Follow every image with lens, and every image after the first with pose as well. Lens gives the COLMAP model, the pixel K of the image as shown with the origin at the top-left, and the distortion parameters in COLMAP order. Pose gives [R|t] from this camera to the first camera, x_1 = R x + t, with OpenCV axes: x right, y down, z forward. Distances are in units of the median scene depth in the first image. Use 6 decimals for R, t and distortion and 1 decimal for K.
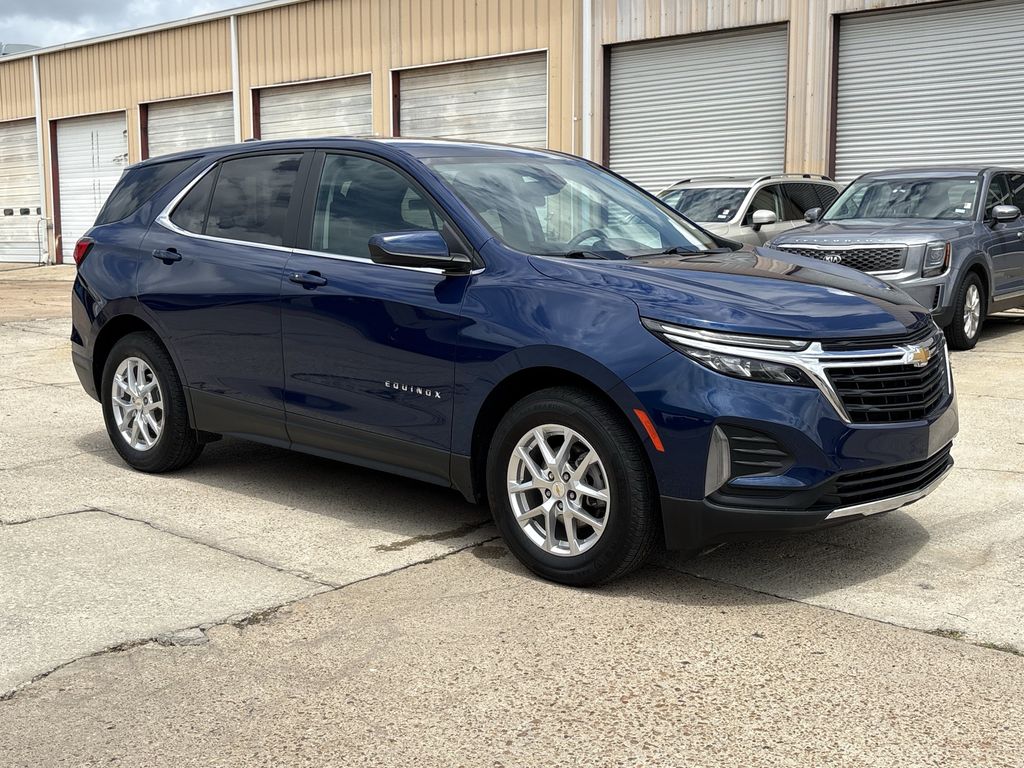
lens RADIAL K [[1213.0, 0, 505.2], [0, 1213.0, 383.7], [0, 0, 1]] dist [0.033251, 0.000000]
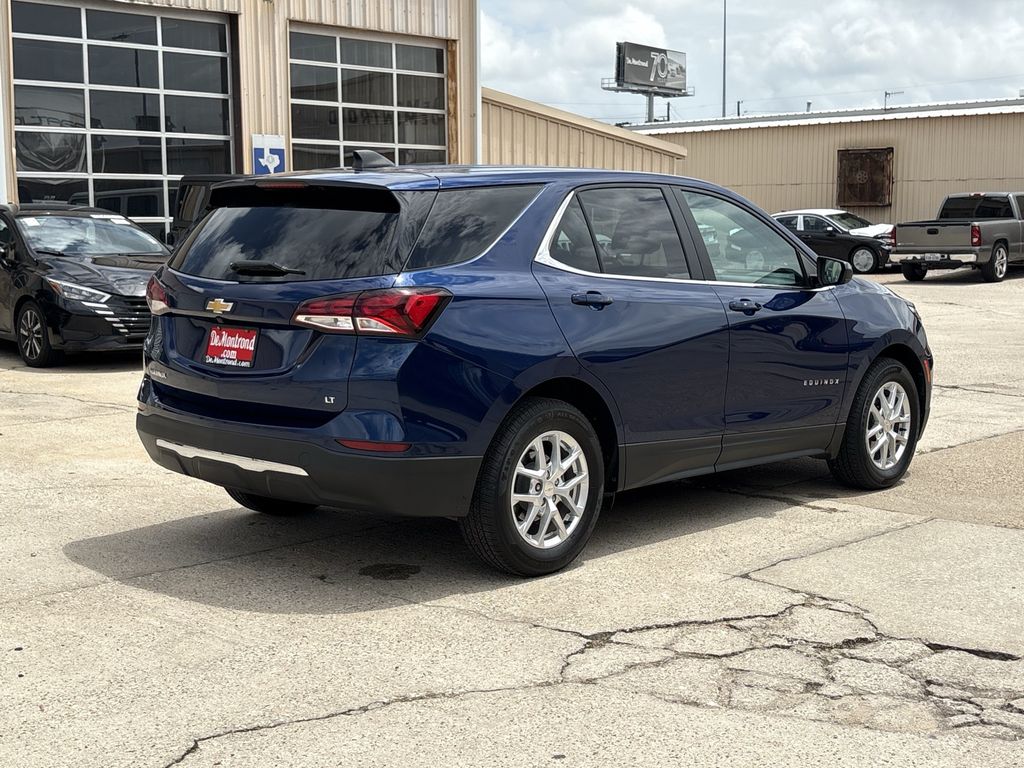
lens RADIAL K [[1452.1, 0, 510.2], [0, 1452.1, 385.6], [0, 0, 1]] dist [0.070250, 0.000000]
pose [[0.010198, -0.113643, 0.993469, -1.667712], [0.133356, 0.984801, 0.111283, -0.214554], [-0.991016, 0.131350, 0.025198, 1.338709]]
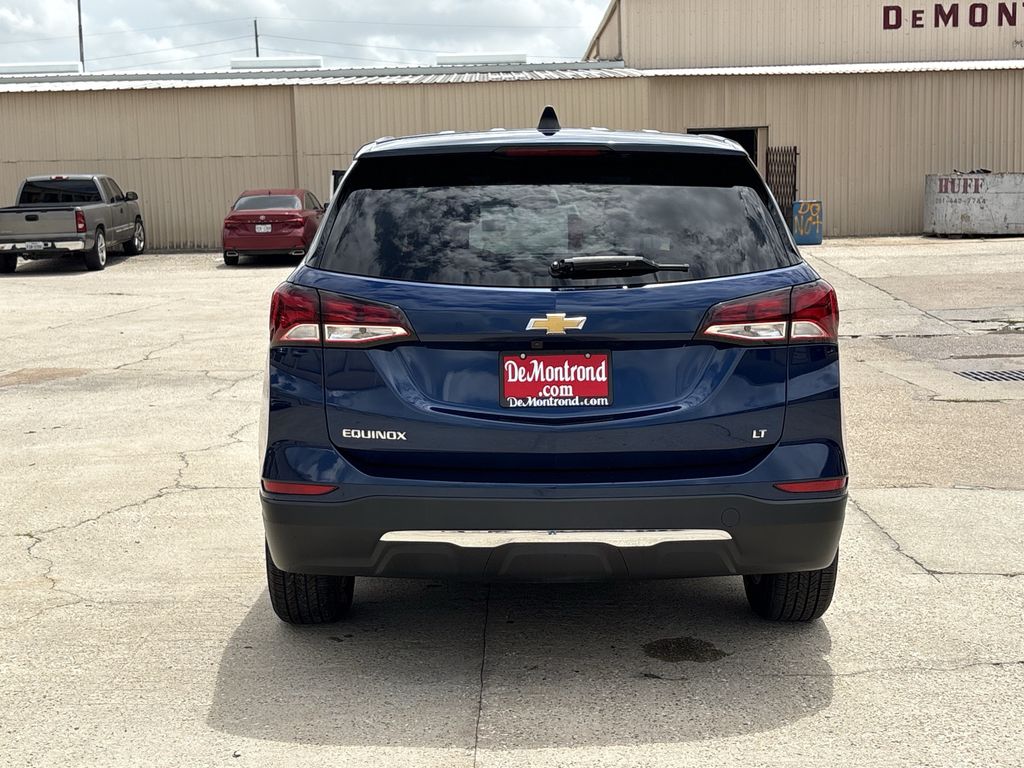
lens RADIAL K [[1506.1, 0, 517.5], [0, 1506.1, 388.1], [0, 0, 1]] dist [0.089683, 0.000000]
pose [[-0.672359, -0.080266, 0.735860, -1.080481], [0.120215, 0.969066, 0.215545, -0.335048], [-0.730398, 0.233385, -0.641911, 2.206772]]
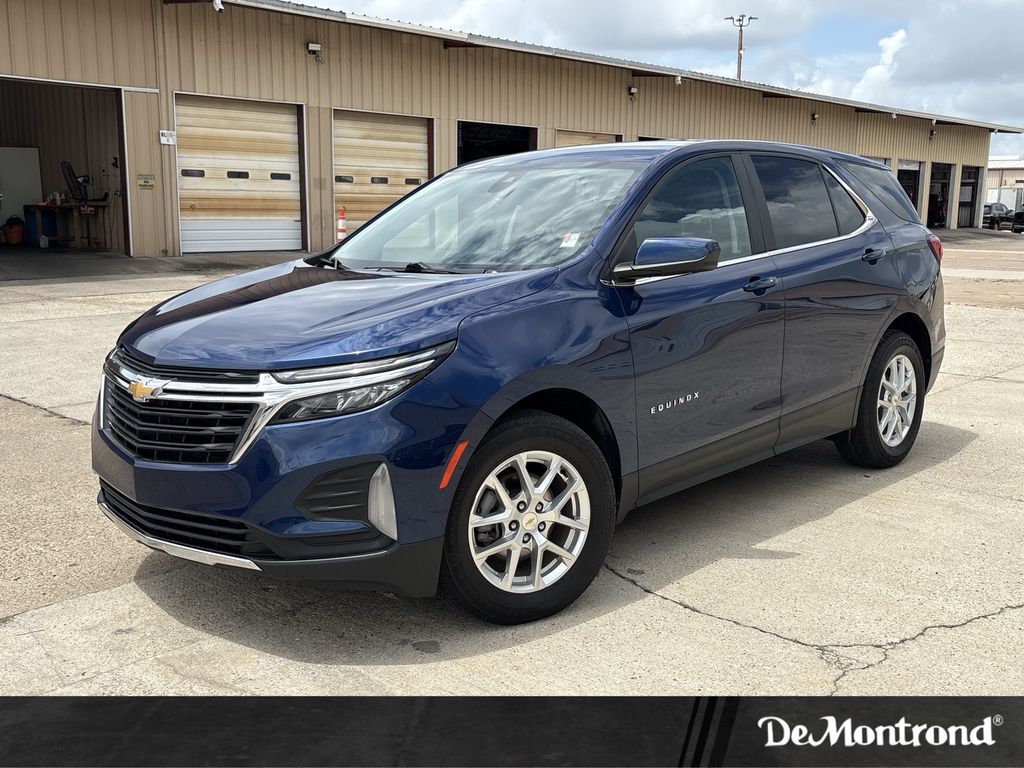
lens RADIAL K [[1066.8, 0, 508.2], [0, 1066.8, 382.7], [0, 0, 1]] dist [0.021382, 0.000000]
pose [[-0.024893, 0.167502, -0.985557, 1.053988], [-0.133797, 0.976435, 0.169331, -0.187768], [0.990696, 0.136080, -0.001895, 1.196643]]
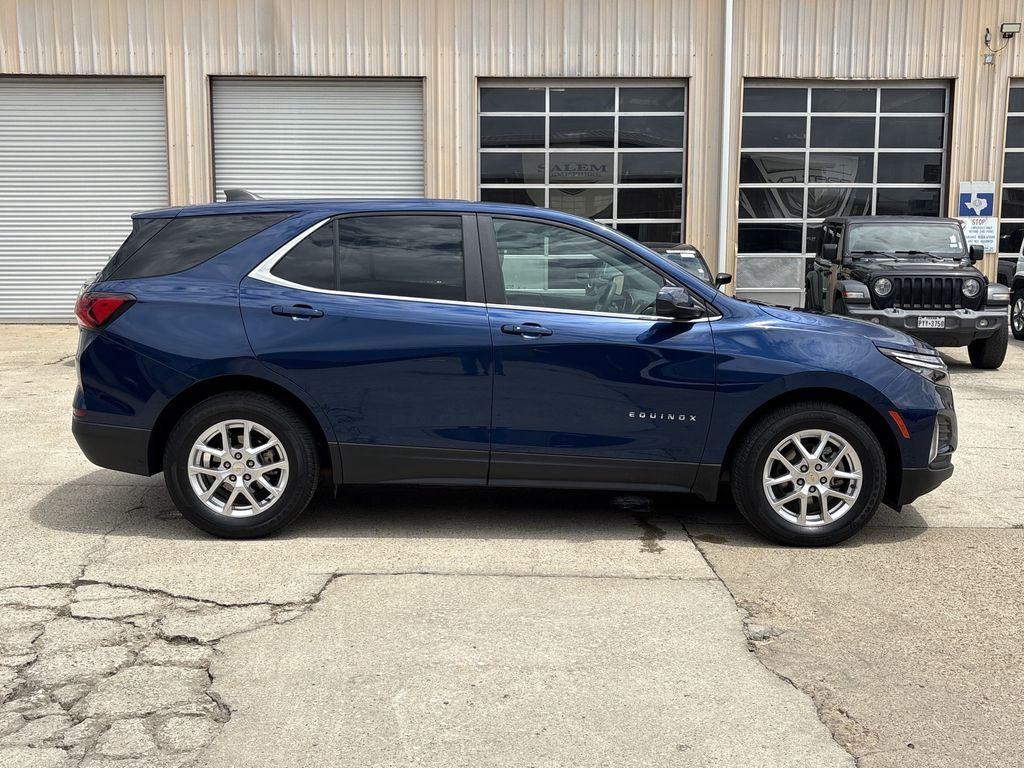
lens RADIAL K [[1099.4, 0, 508.6], [0, 1099.4, 411.2], [0, 0, 1]] dist [0.010814, 0.000000]
pose [[0.733691, -0.089726, 0.673533, -0.973491], [0.082781, 0.995663, 0.042464, -0.063218], [-0.674422, 0.024600, 0.737936, 0.302134]]
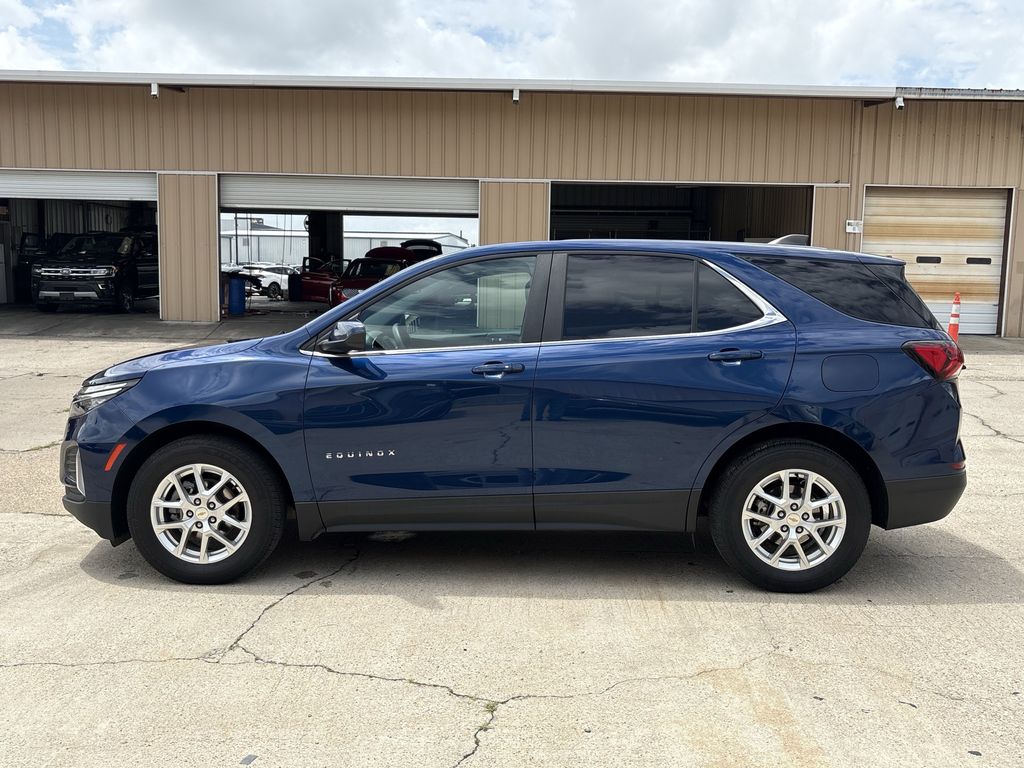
lens RADIAL K [[991.7, 0, 505.5], [0, 991.7, 405.4], [0, 0, 1]] dist [0.002030, 0.000000]
pose [[-0.762836, 0.074095, -0.642332, 0.712766], [-0.099891, 0.967982, 0.230289, -0.335953], [0.638829, 0.239836, -0.731010, 2.152804]]
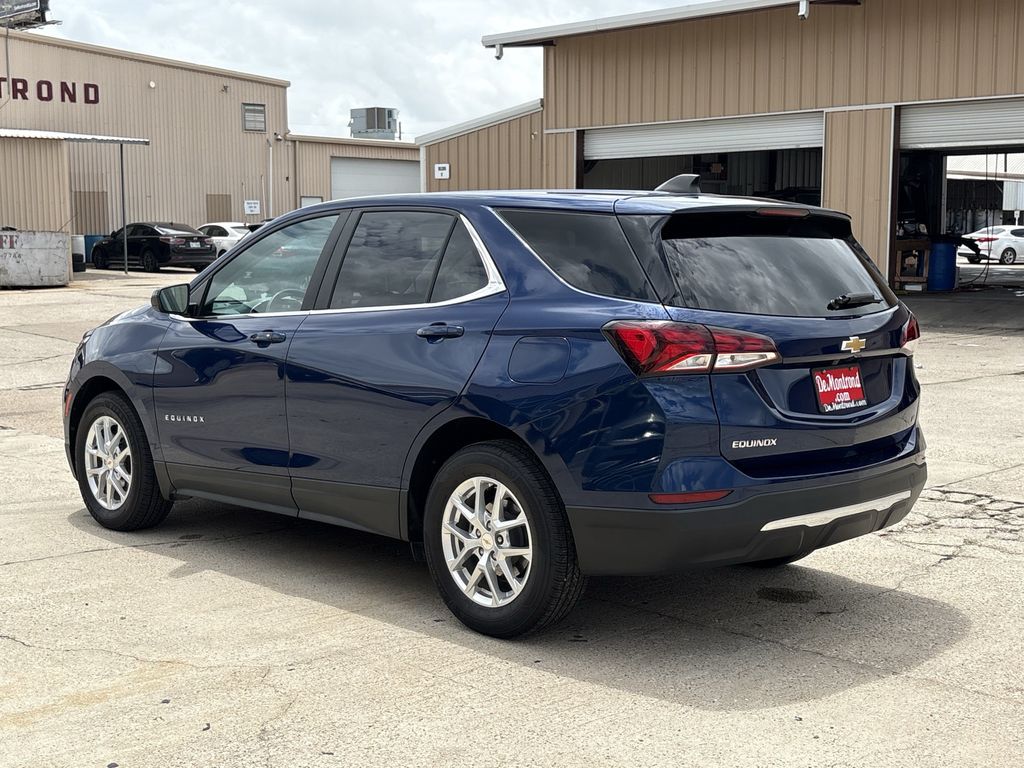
lens RADIAL K [[1357.1, 0, 510.5], [0, 1357.1, 377.0], [0, 0, 1]] dist [0.039104, 0.000000]
pose [[-0.998581, -0.000770, 0.053246, -0.223380], [0.011819, 0.971751, 0.235714, -0.403993], [-0.051923, 0.236009, -0.970363, 2.650569]]
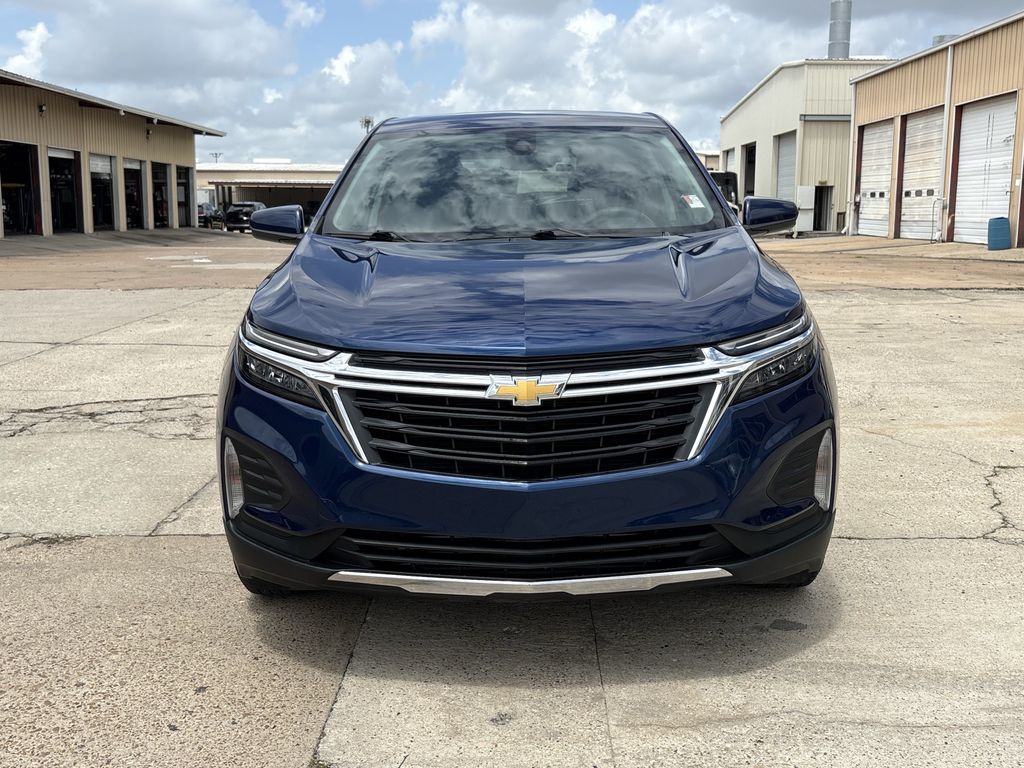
lens RADIAL K [[1099.4, 0, 504.0], [0, 1099.4, 379.5], [0, 0, 1]] dist [0.010814, 0.000000]
pose [[0.659351, 0.116653, -0.742730, 0.748210], [-0.096350, 0.992854, 0.070404, -0.067687], [0.745636, 0.025141, 0.665879, 0.542158]]
